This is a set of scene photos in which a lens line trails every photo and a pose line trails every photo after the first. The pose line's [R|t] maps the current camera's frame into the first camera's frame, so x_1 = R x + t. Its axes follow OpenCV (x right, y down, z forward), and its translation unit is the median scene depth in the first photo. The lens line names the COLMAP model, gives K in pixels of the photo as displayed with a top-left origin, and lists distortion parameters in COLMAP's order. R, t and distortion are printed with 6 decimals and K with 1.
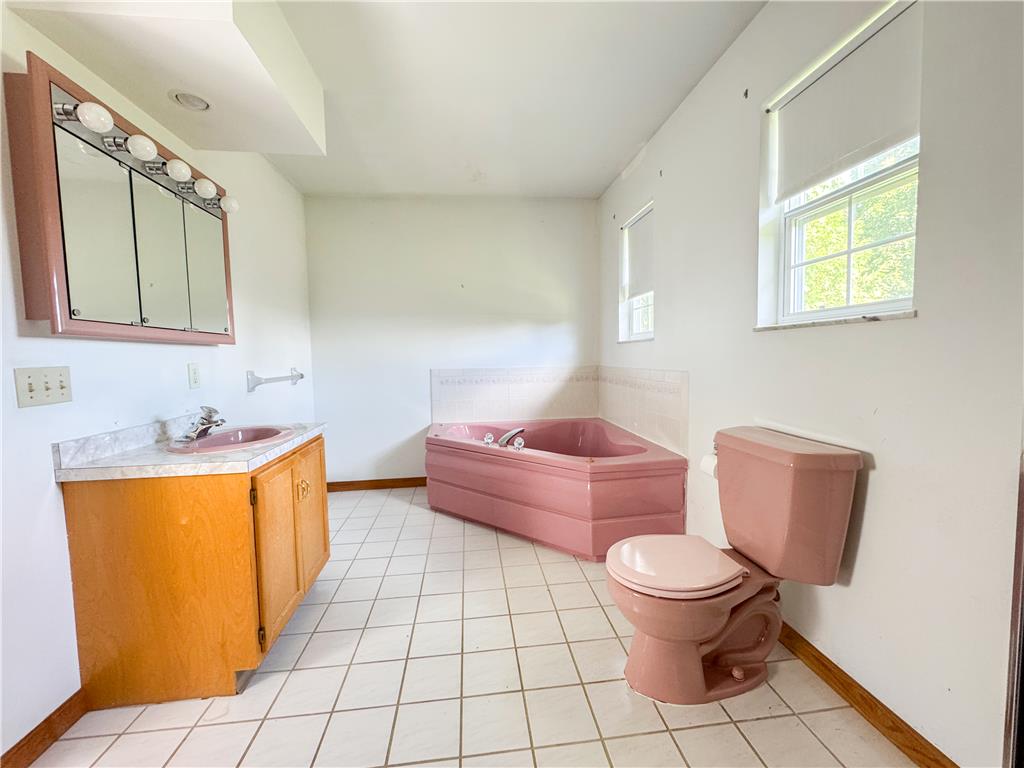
lens RADIAL K [[410.9, 0, 512.5], [0, 410.9, 383.8], [0, 0, 1]] dist [-0.001632, 0.000000]
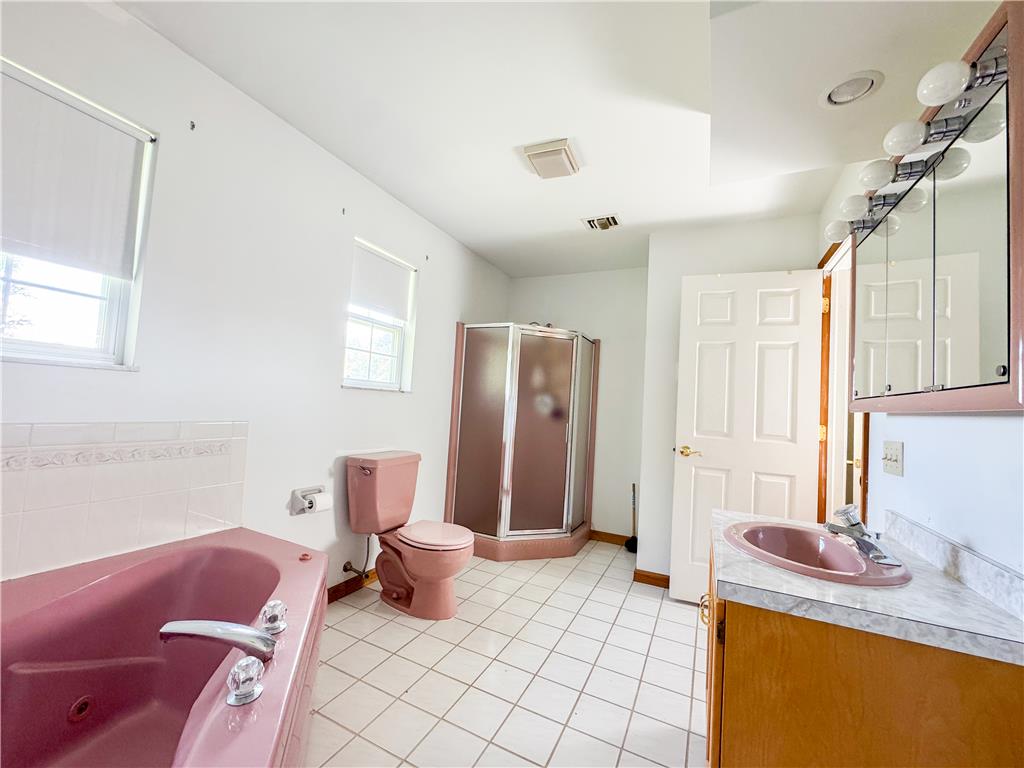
lens RADIAL K [[410.9, 0, 510.9], [0, 410.9, 384.2], [0, 0, 1]] dist [-0.001632, 0.000000]
pose [[-0.845267, -0.004907, 0.534321, -0.711797], [-0.008891, 0.999949, -0.004883, -0.158314], [-0.534270, -0.008878, -0.845267, 2.124907]]
